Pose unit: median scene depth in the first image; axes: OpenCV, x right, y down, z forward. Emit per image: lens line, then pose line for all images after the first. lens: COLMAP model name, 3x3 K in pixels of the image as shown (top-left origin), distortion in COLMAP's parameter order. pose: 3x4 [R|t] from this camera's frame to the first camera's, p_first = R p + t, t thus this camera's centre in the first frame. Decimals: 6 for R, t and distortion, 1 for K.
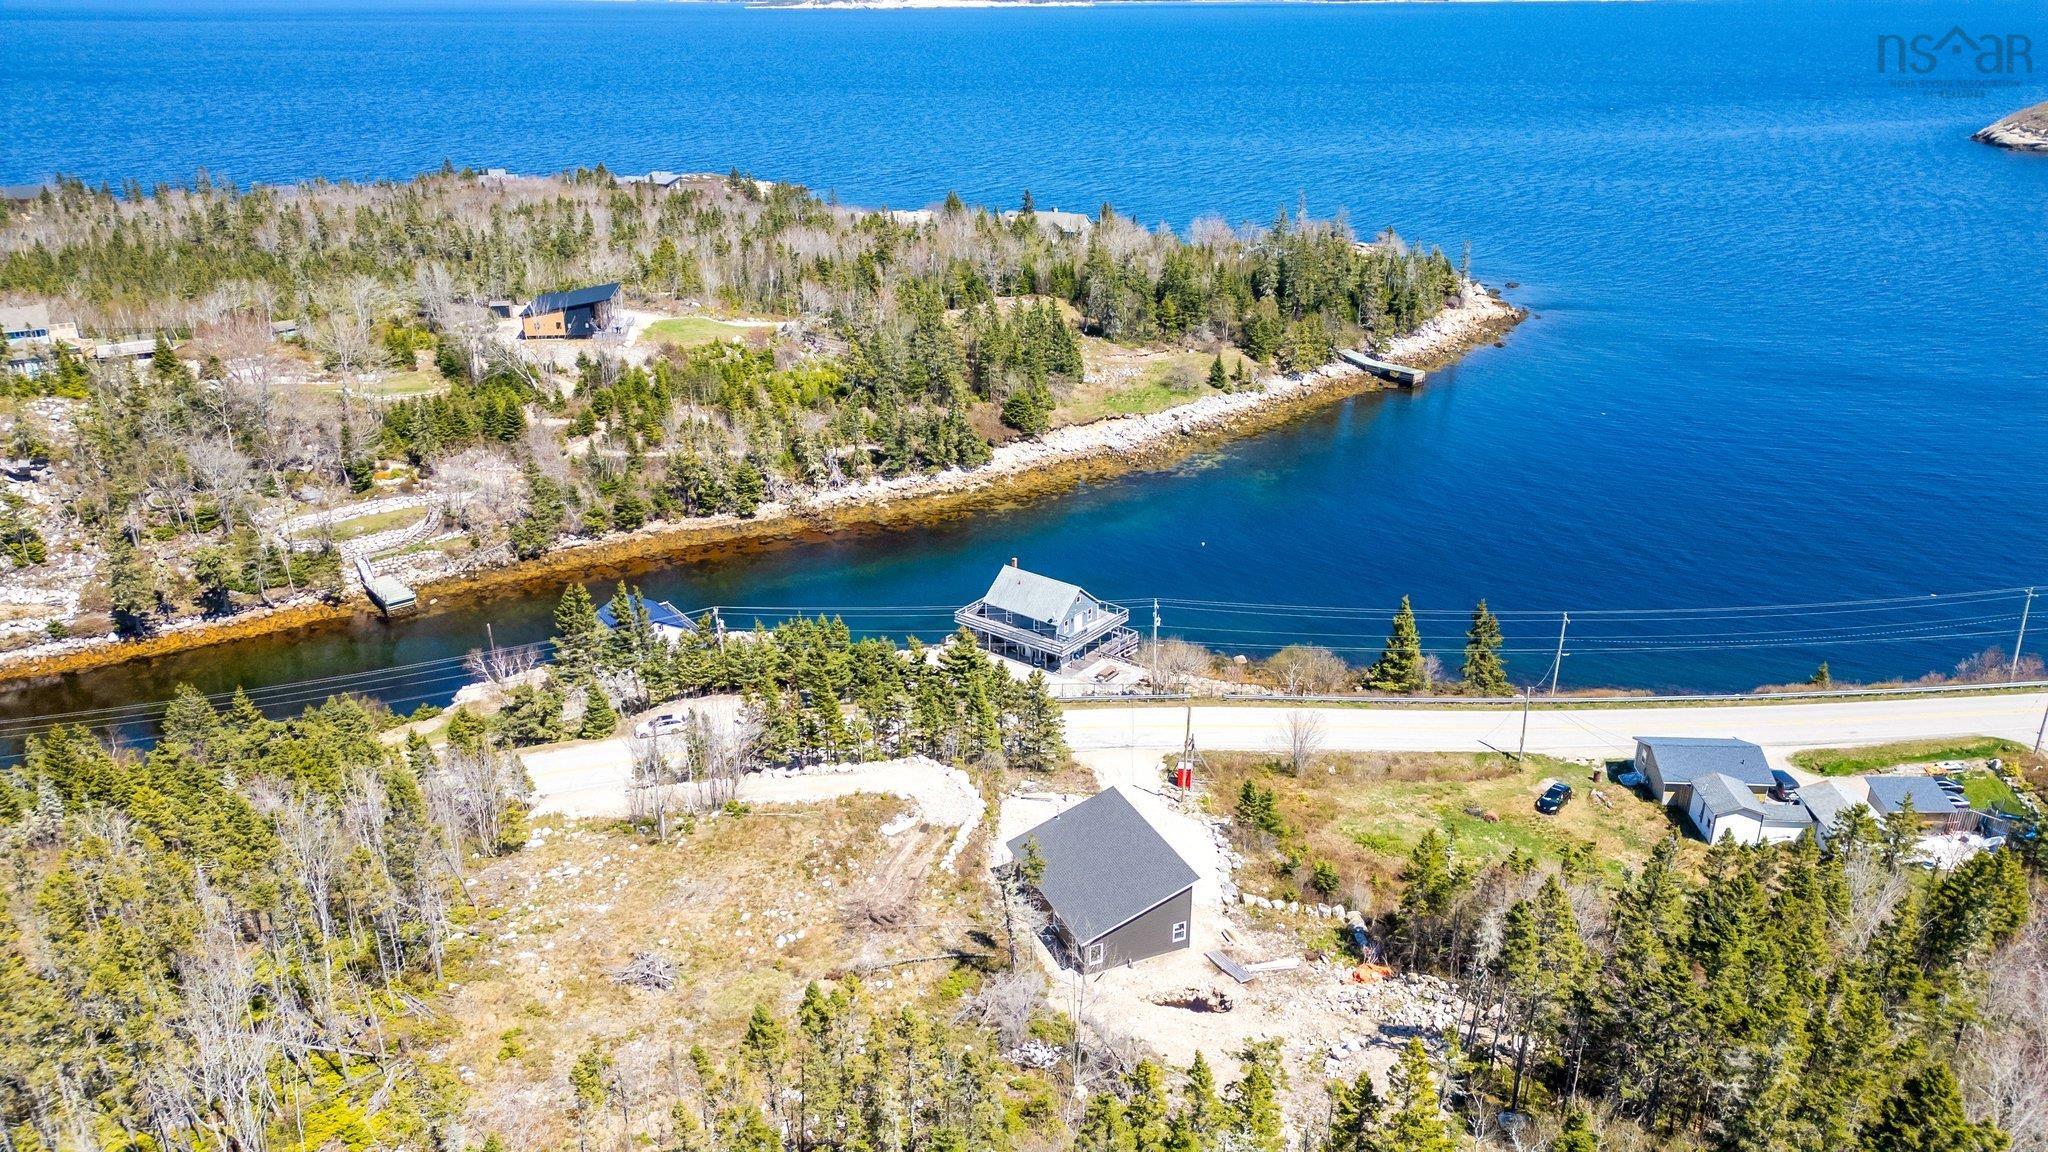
lens RADIAL K [[1428.2, 0, 1021.5], [0, 1428.2, 570.9], [0, 0, 1]] dist [0.089304, -0.093444]
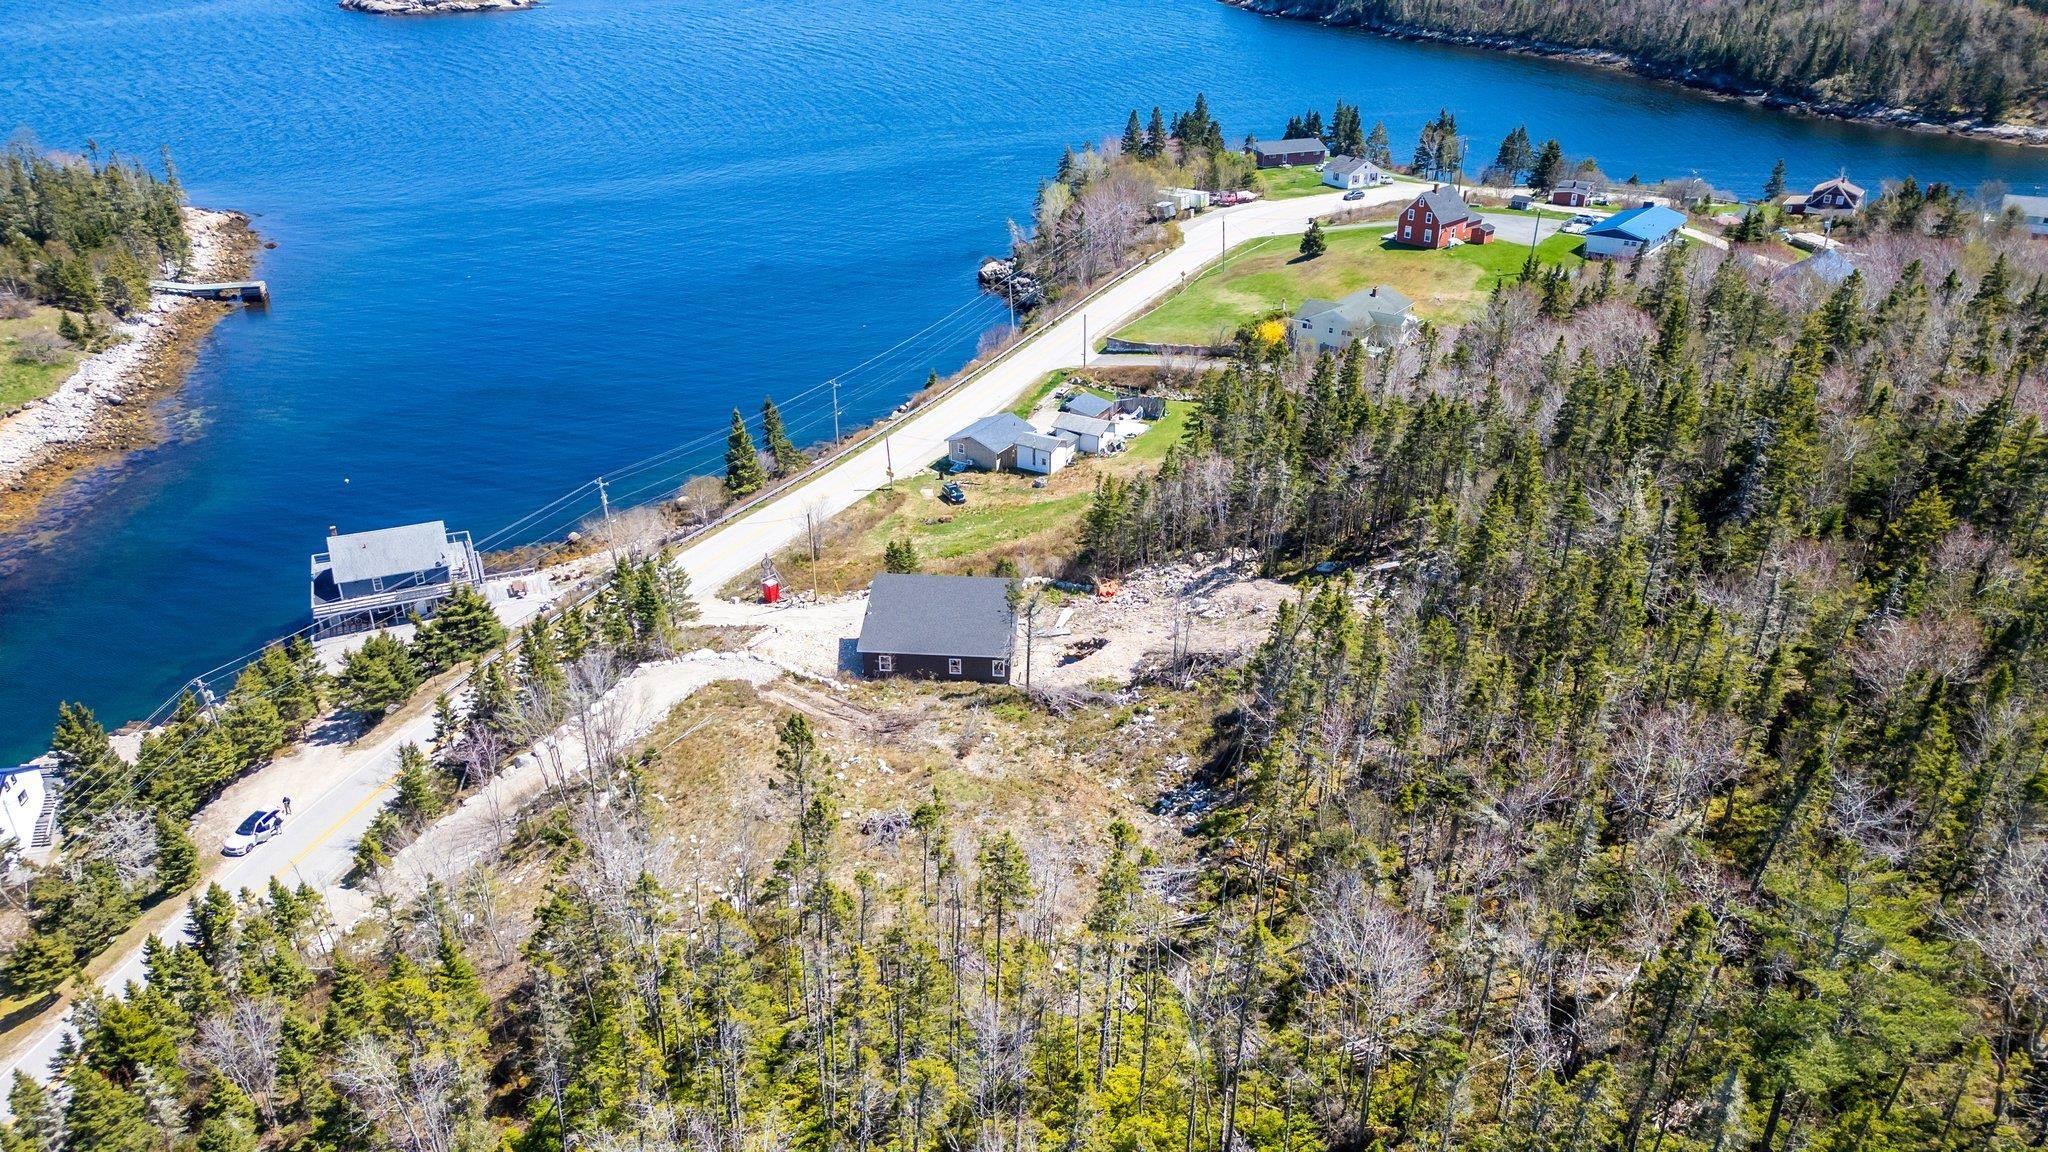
lens RADIAL K [[1407.4, 0, 1026.3], [0, 1407.4, 610.9], [0, 0, 1]] dist [0.082980, -0.078499]
pose [[0.475823, -0.410916, 0.777651, -0.417823], [0.332884, 0.902520, 0.273215, -0.049515], [-0.814114, 0.128865, 0.566227, 0.140543]]
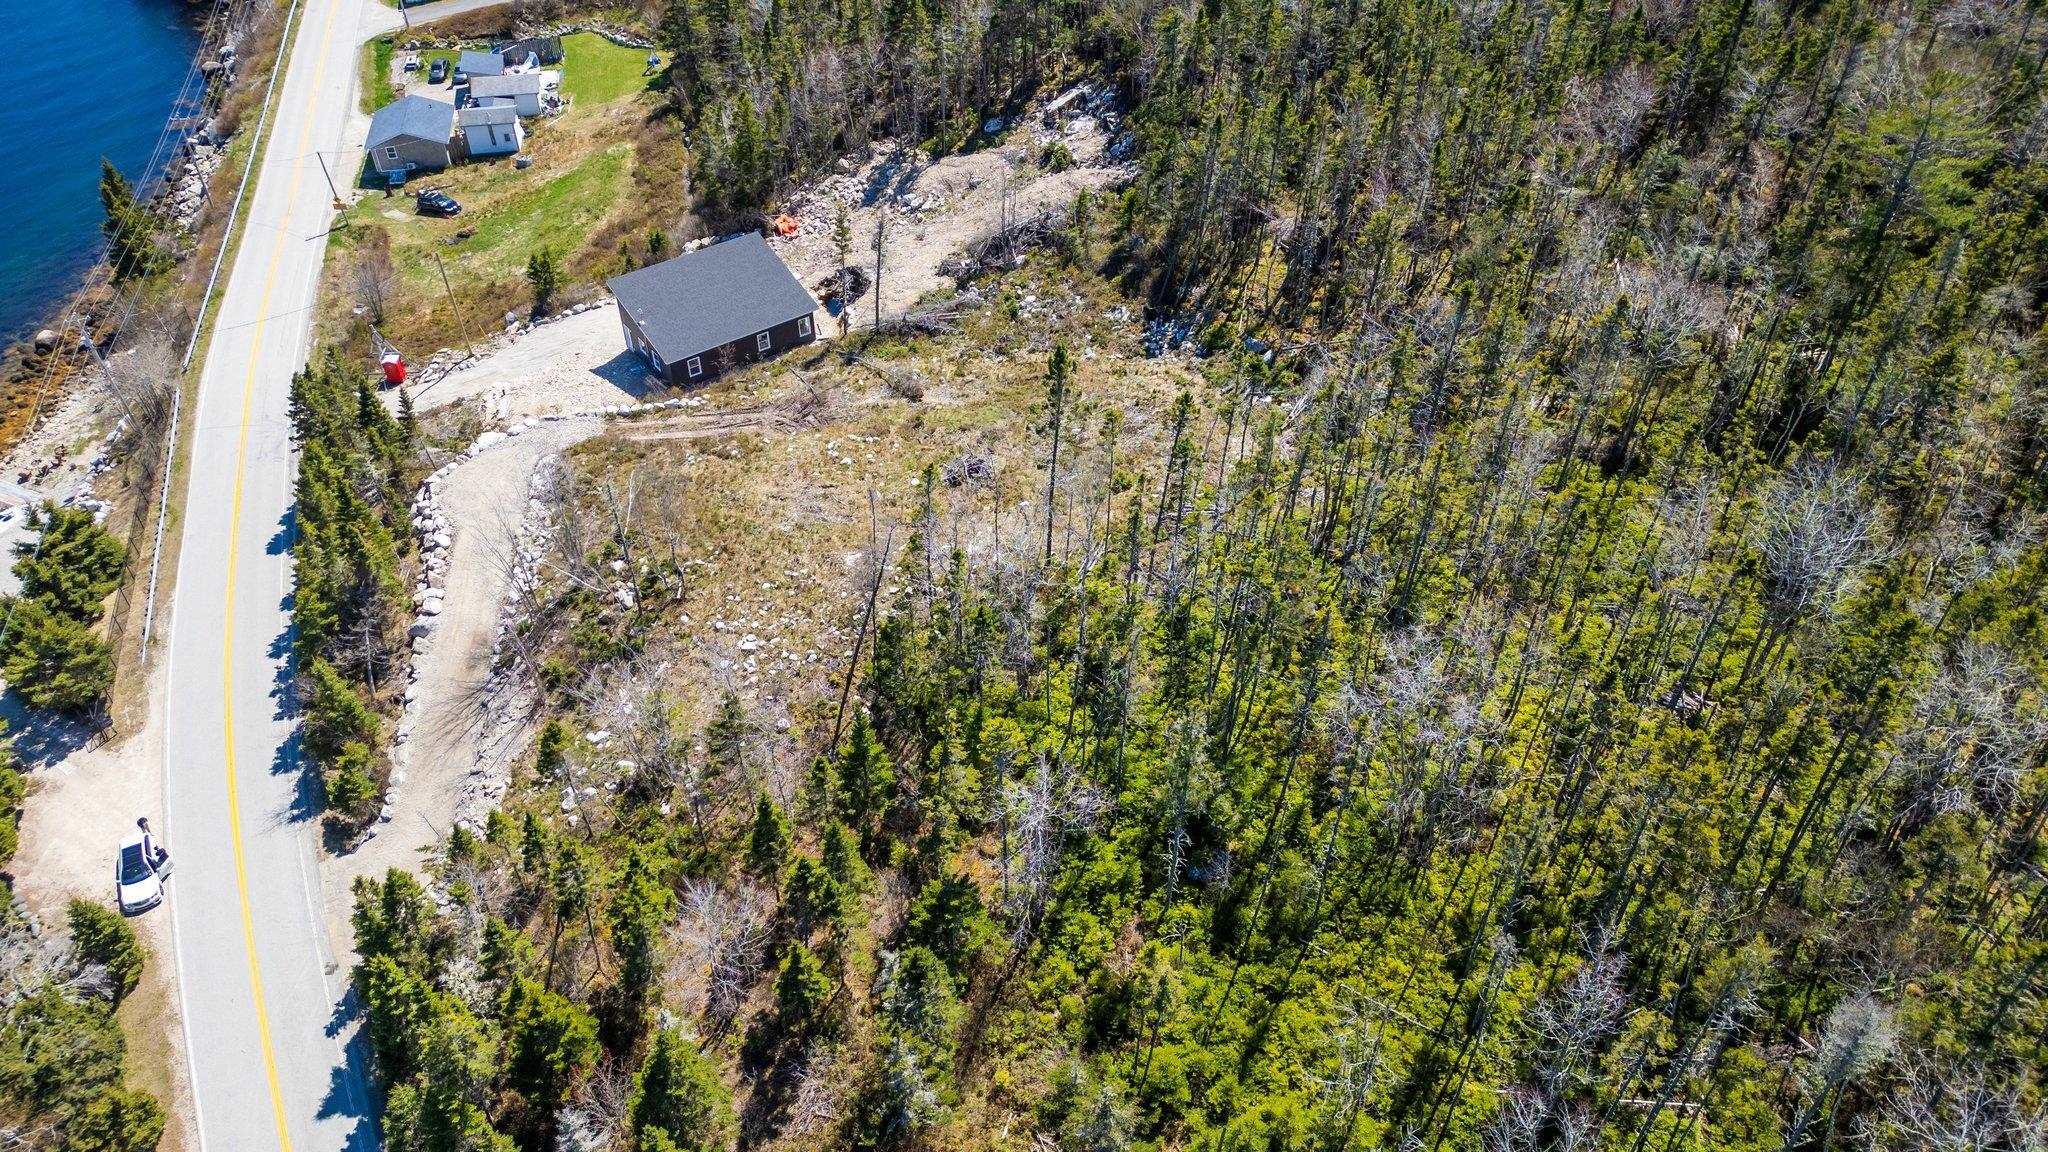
lens RADIAL K [[1427.1, 0, 1022.7], [0, 1427.1, 569.3], [0, 0, 1]] dist [0.097126, -0.101839]
pose [[-0.251263, -0.625894, 0.738325, -0.472471], [0.371202, 0.642161, 0.670700, -0.154779], [-0.893911, 0.442590, 0.070981, 0.409661]]
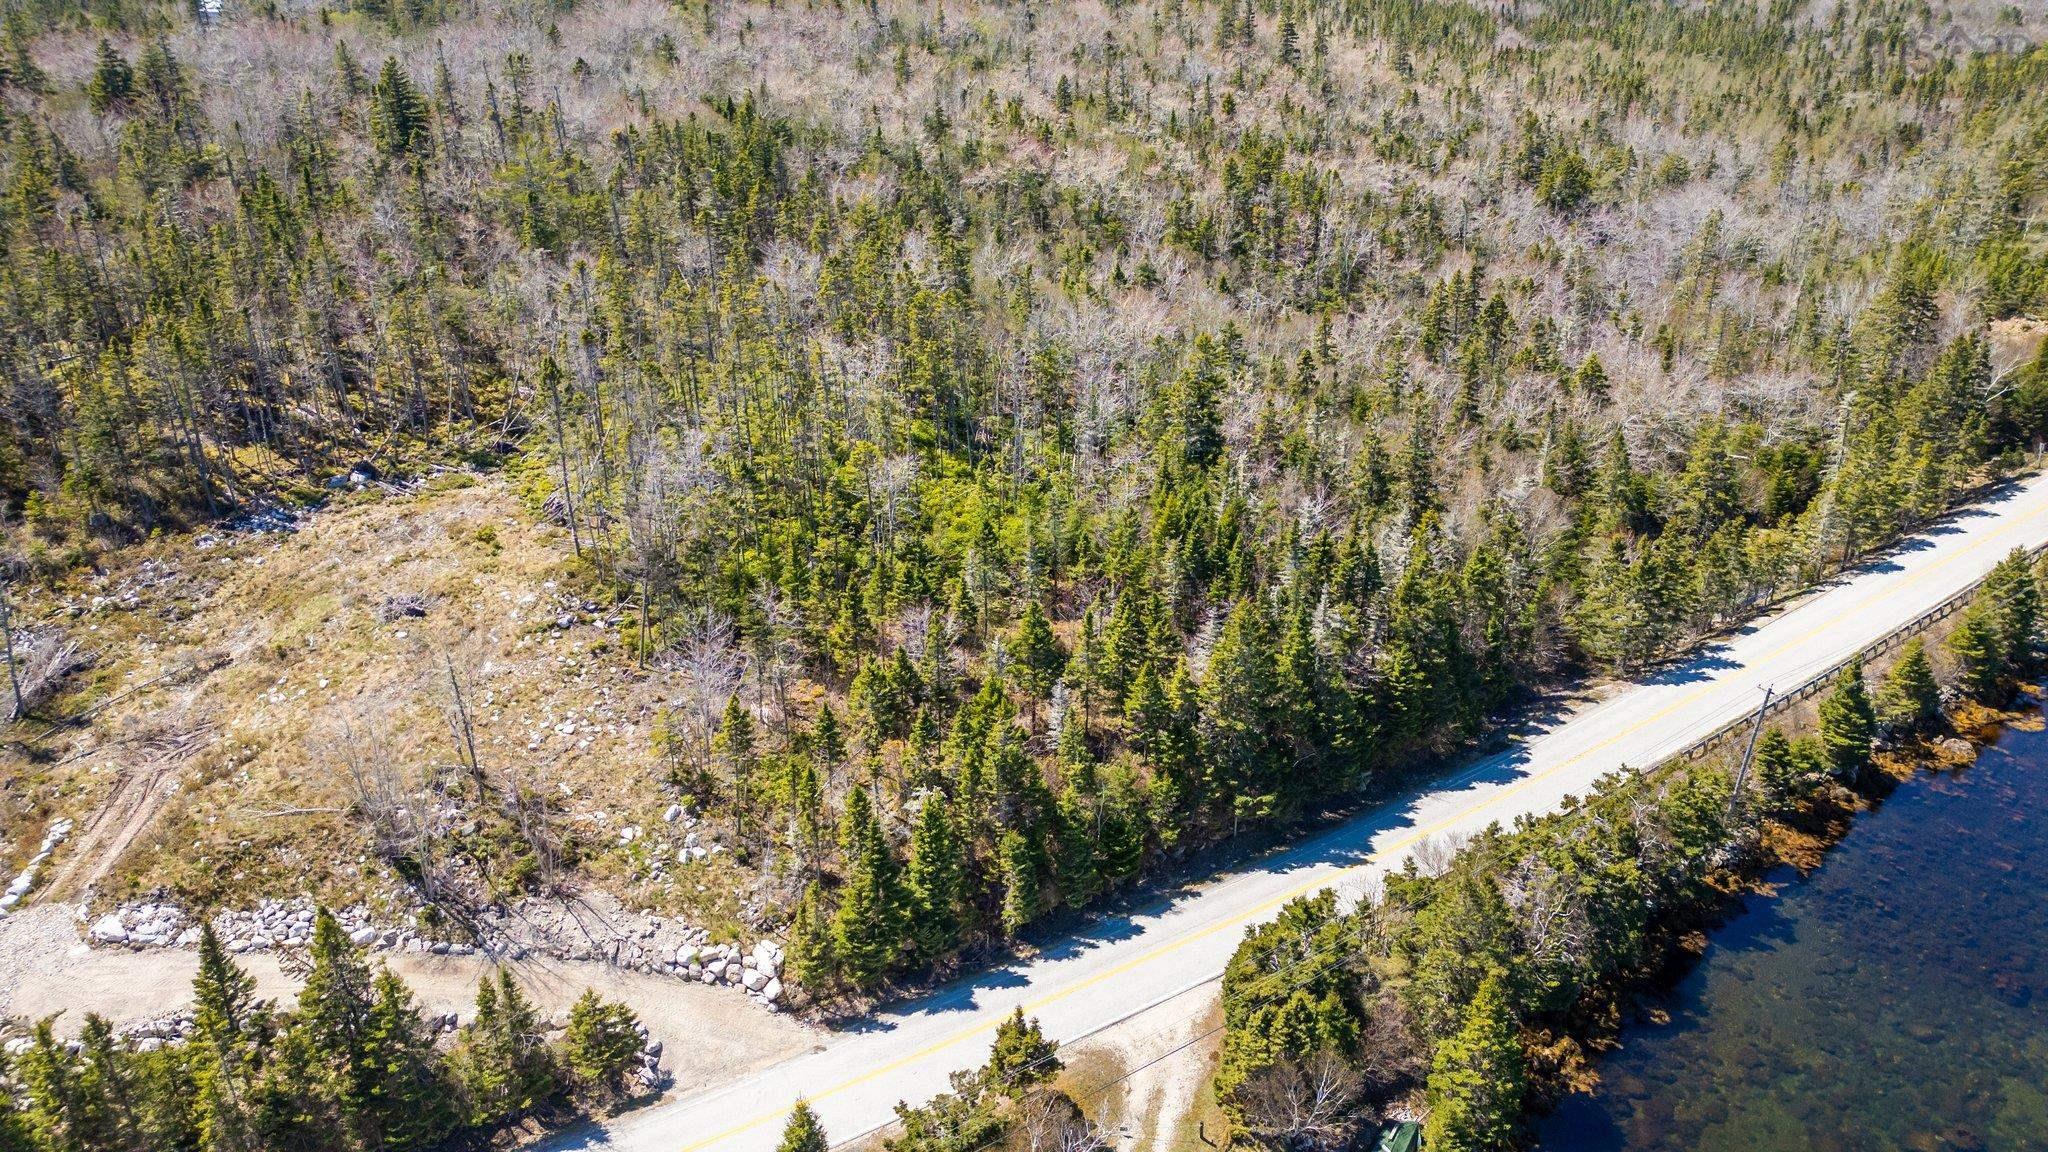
lens RADIAL K [[1428.2, 0, 1021.5], [0, 1428.2, 570.9], [0, 0, 1]] dist [0.089304, -0.093444]
pose [[-0.948110, 0.146067, -0.282404, -0.173633], [-0.101121, 0.703569, 0.703395, -0.250772], [0.301434, 0.695453, -0.652290, 0.816588]]
